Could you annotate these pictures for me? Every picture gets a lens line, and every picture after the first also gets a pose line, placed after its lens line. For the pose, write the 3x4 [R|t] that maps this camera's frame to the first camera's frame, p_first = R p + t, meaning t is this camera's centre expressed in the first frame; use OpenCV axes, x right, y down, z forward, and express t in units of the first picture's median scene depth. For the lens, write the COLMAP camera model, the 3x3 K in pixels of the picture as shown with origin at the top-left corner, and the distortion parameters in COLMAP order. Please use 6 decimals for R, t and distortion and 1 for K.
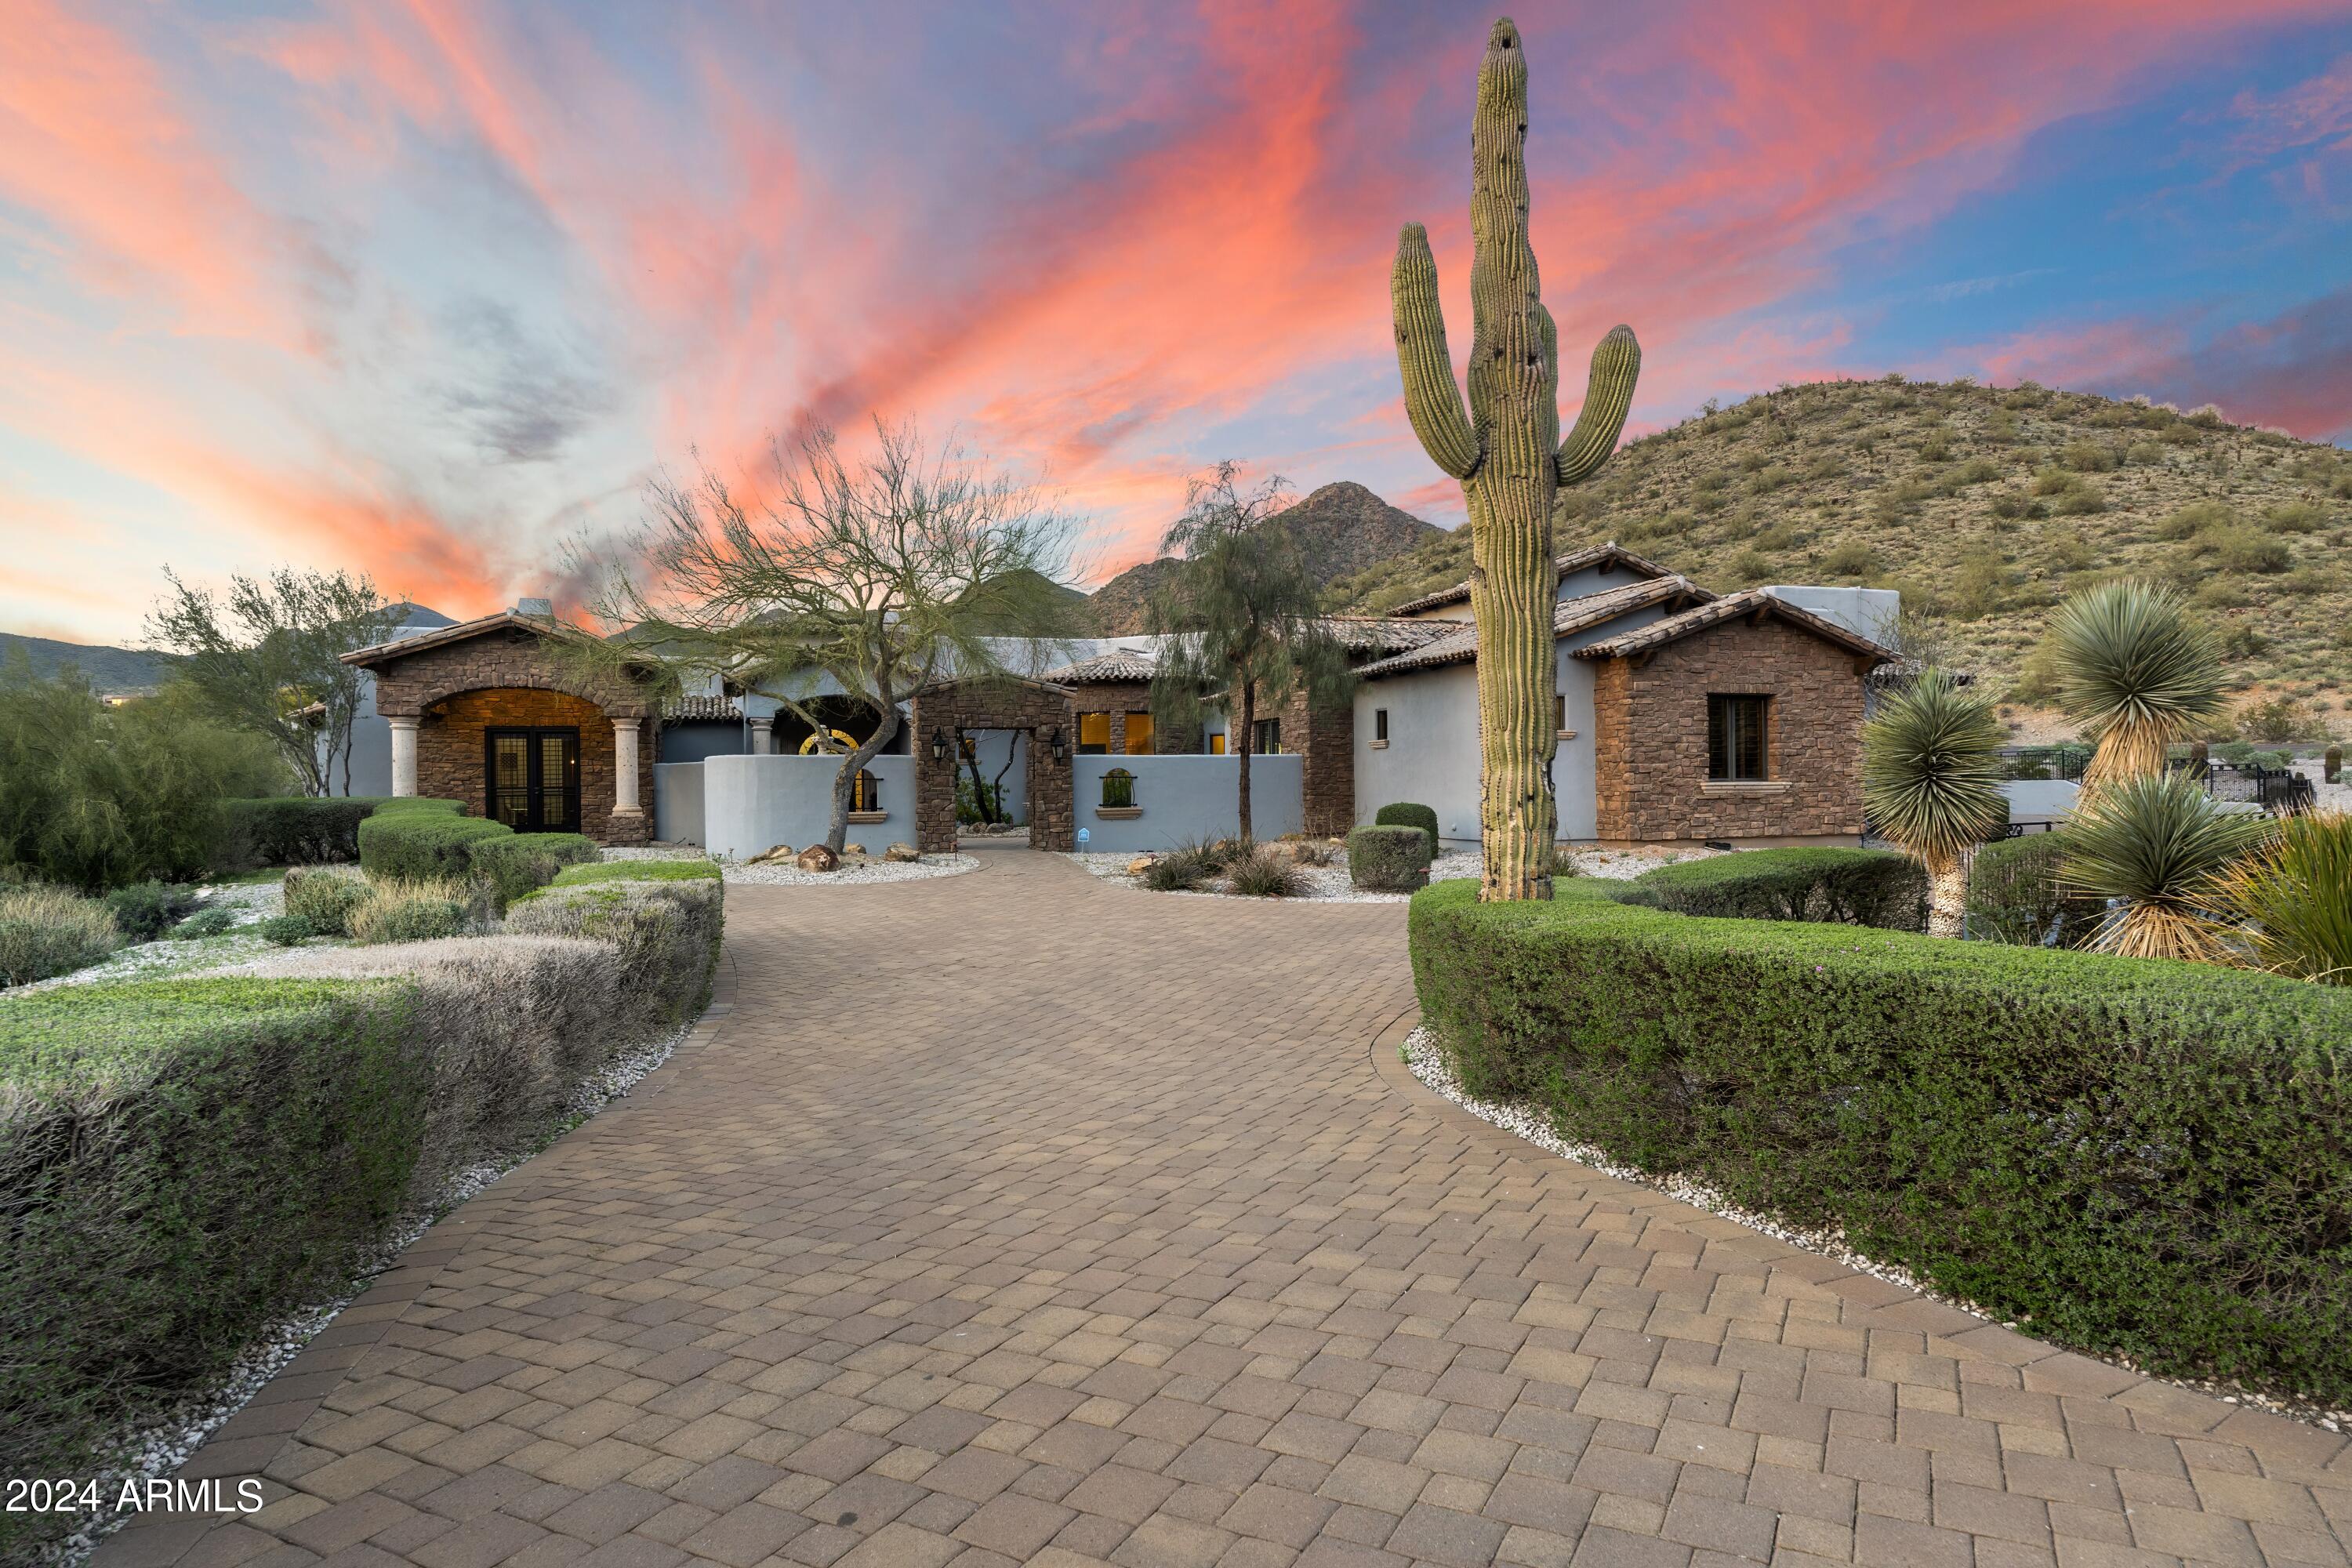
lens RADIAL K [[1350.8, 0, 1178.1], [0, 1350.8, 799.8], [0, 0, 1]] dist [-0.004424, 0.006509]
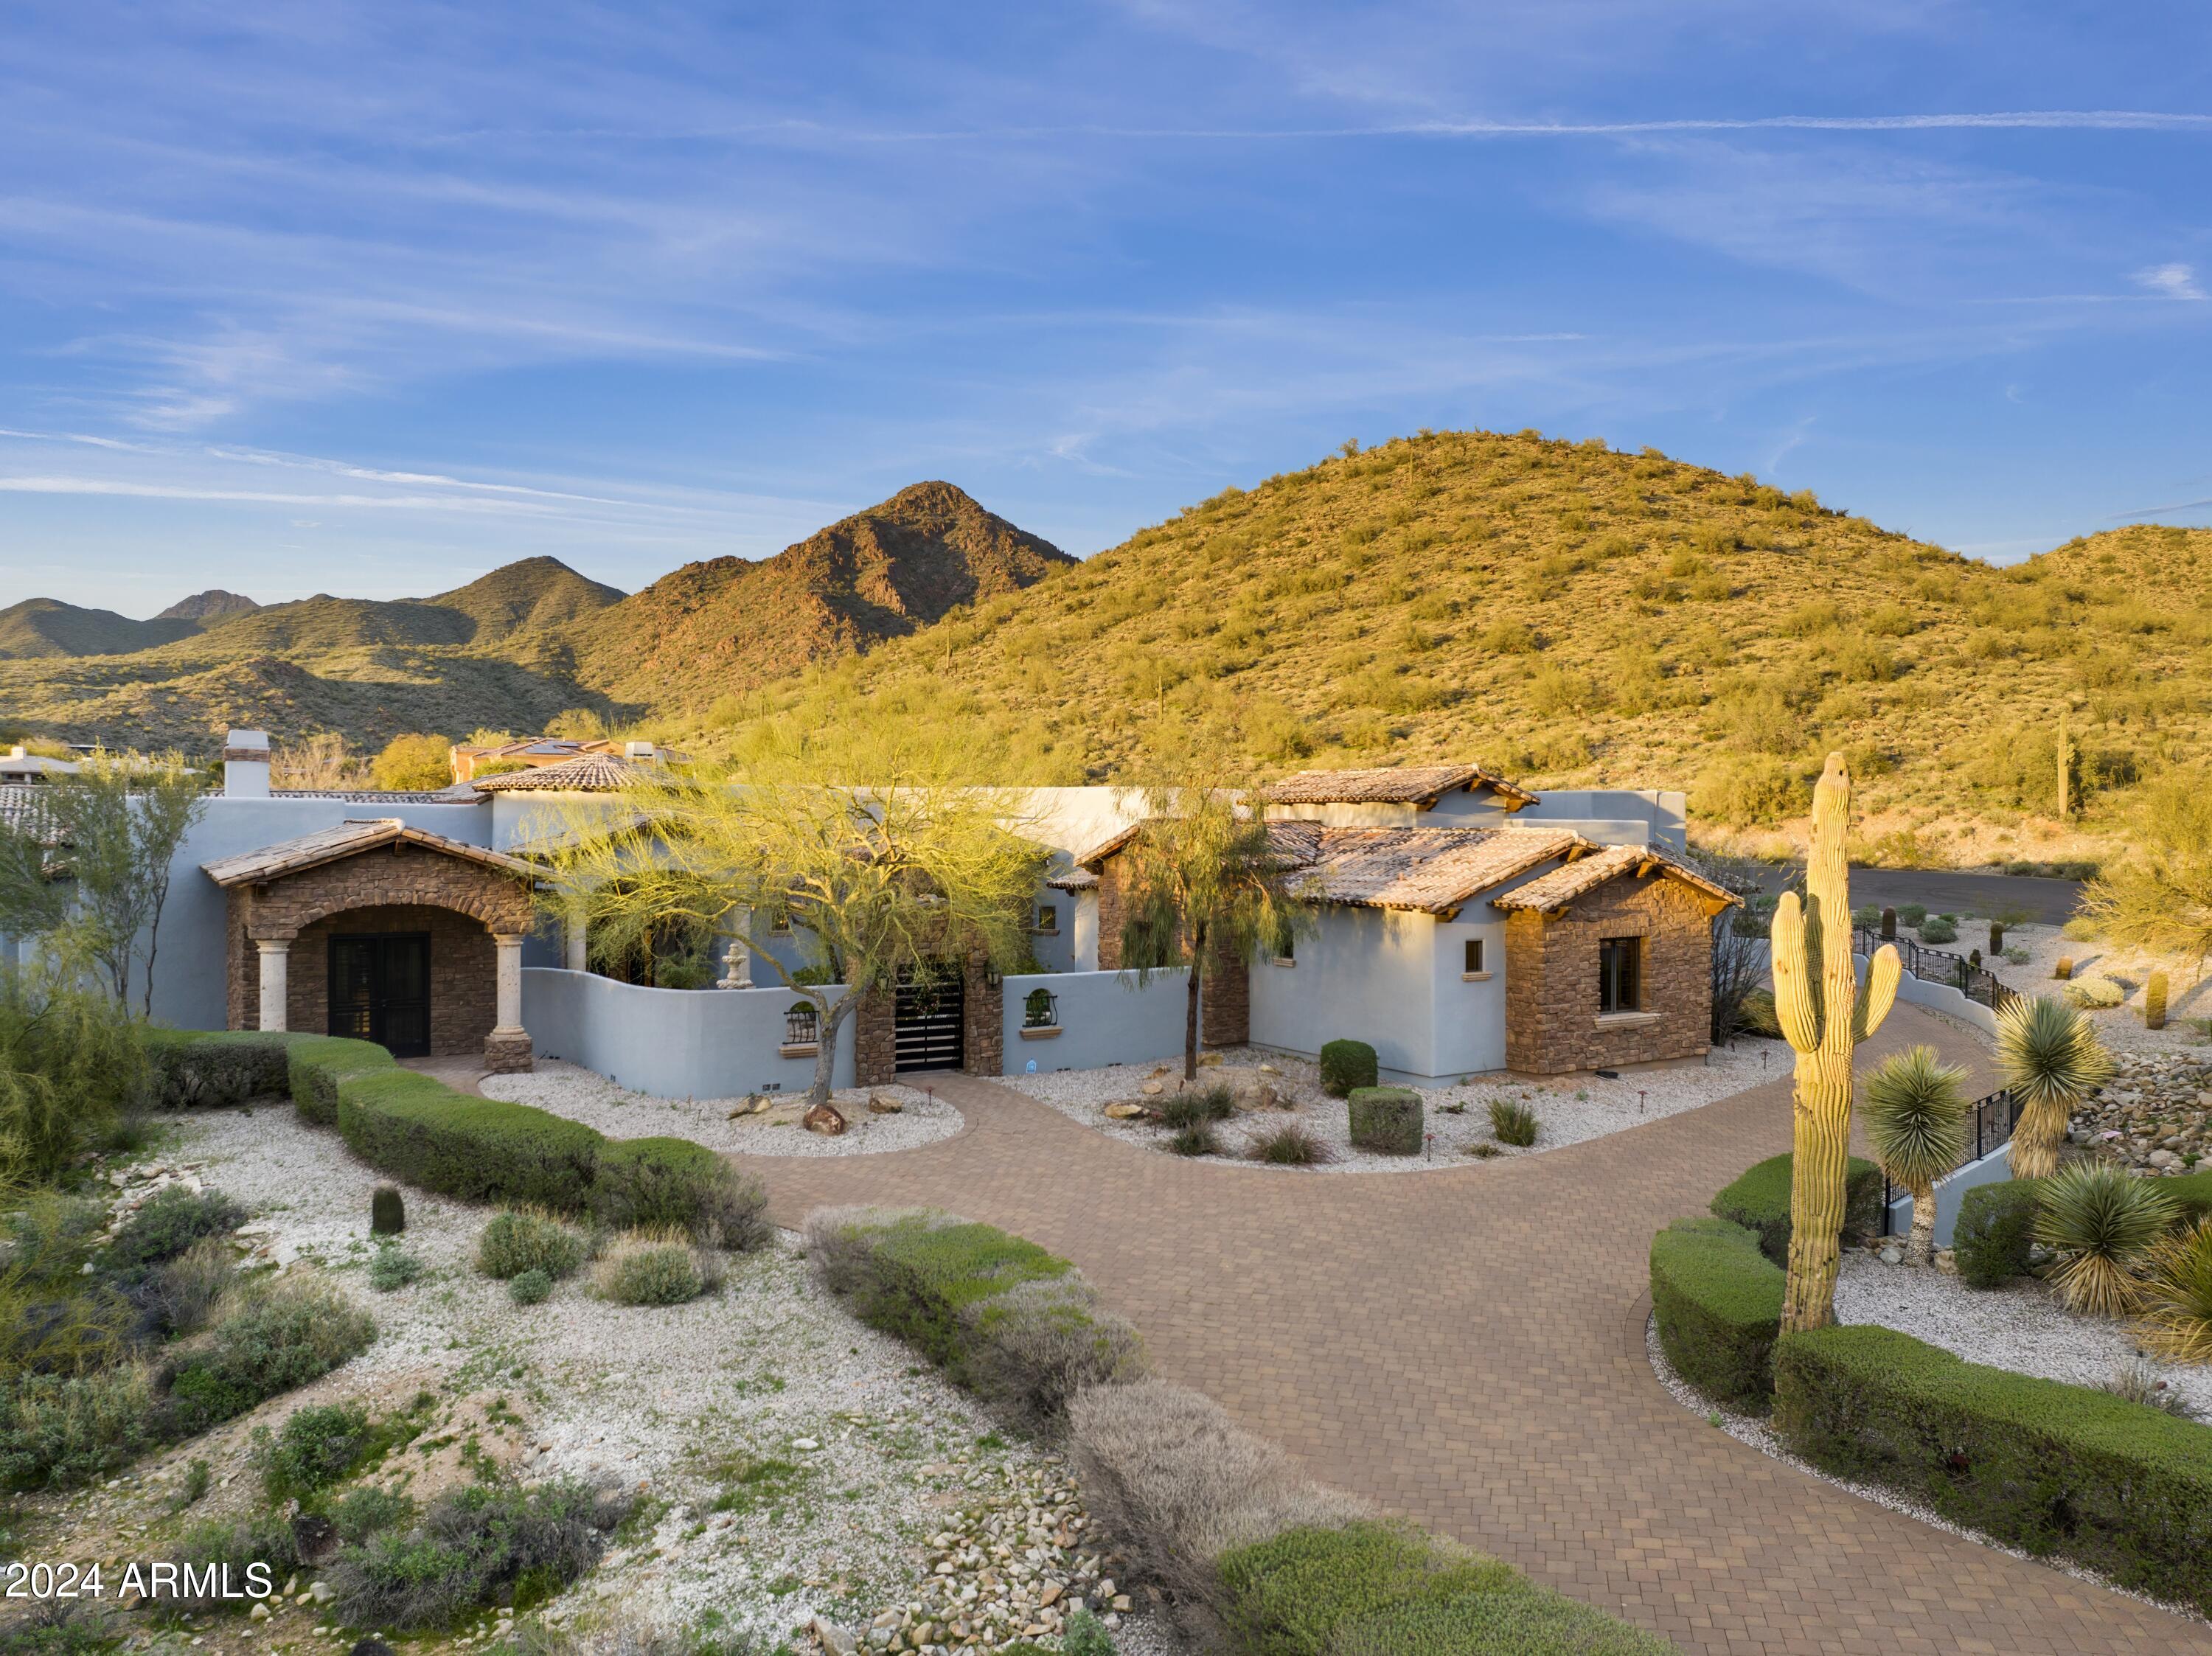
lens RADIAL K [[1564.6, 0, 1102.1], [0, 1564.6, 819.0], [0, 0, 1]] dist [-0.032621, 0.002346]
pose [[0.971445, 0.017335, 0.236631, -0.274829], [-0.014461, 0.999799, -0.013878, -0.132818], [-0.236824, 0.010060, 0.971501, -0.141335]]
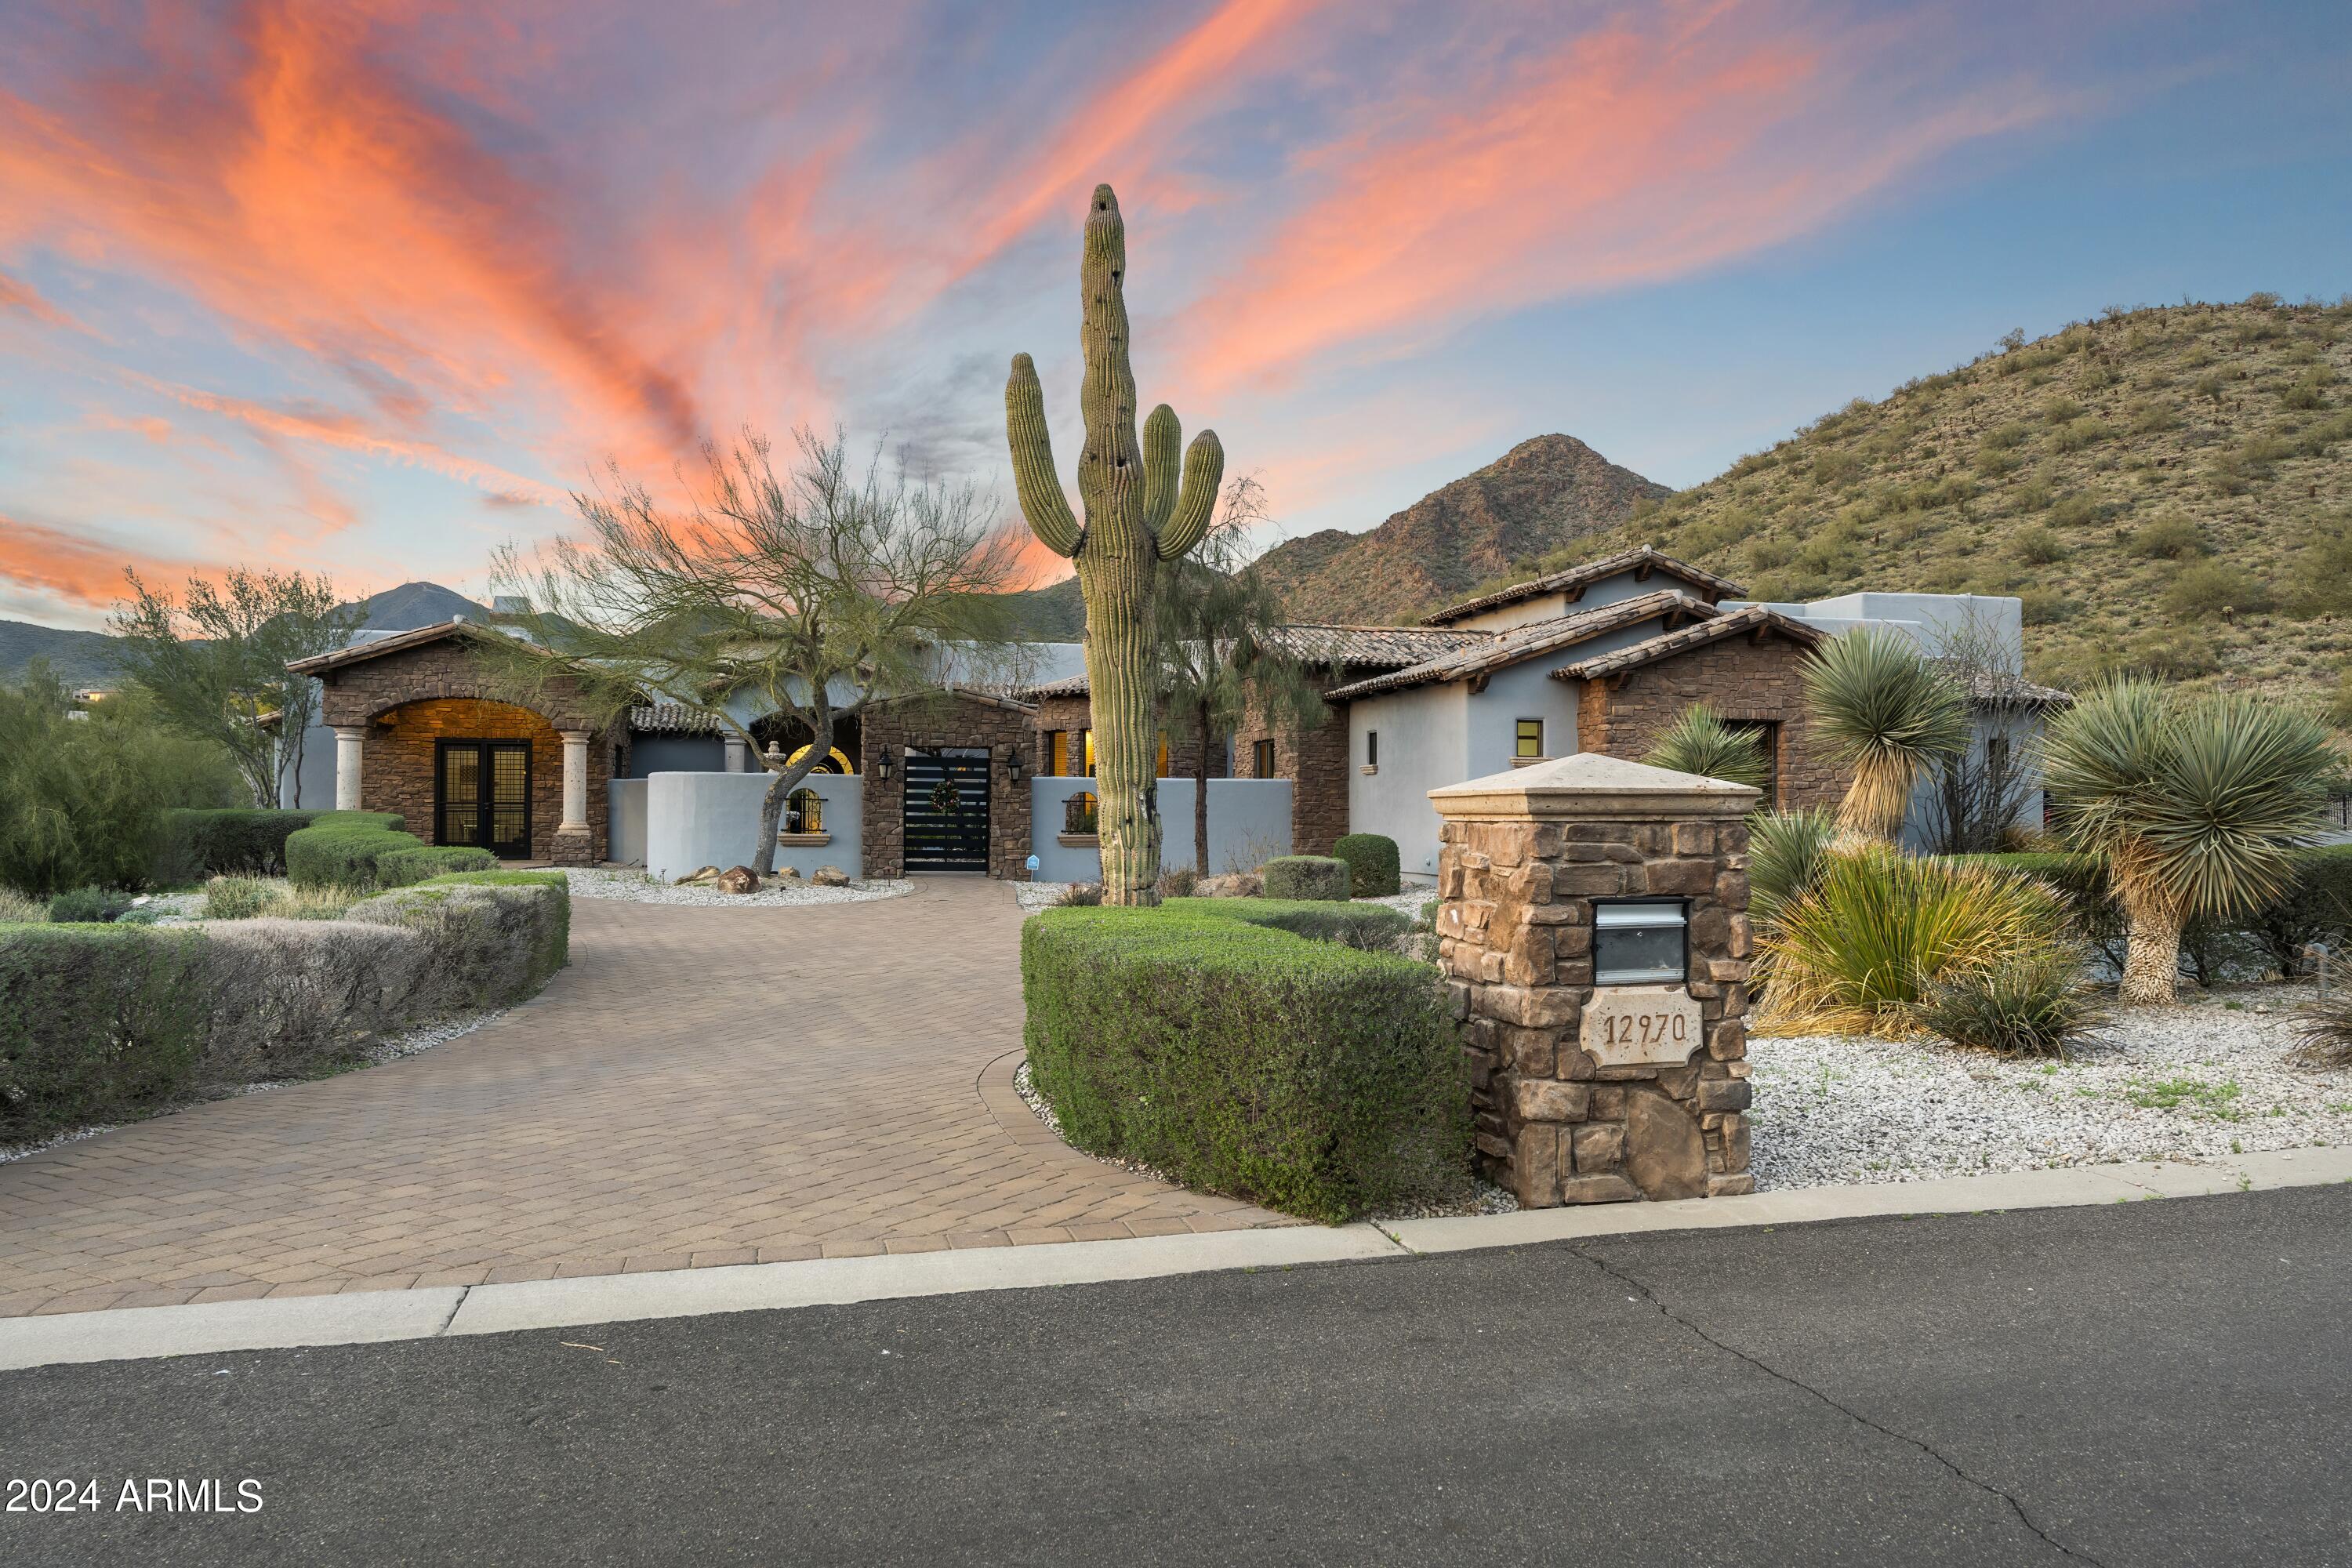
lens RADIAL K [[1694.7, 0, 1181.2], [0, 1694.7, 797.2], [0, 0, 1]] dist [0.003130, -0.001229]
pose [[0.995285, 0.015228, -0.095793, 0.132094], [-0.017146, 0.999668, -0.019230, 0.001520], [0.095468, 0.020782, 0.995216, -0.145508]]
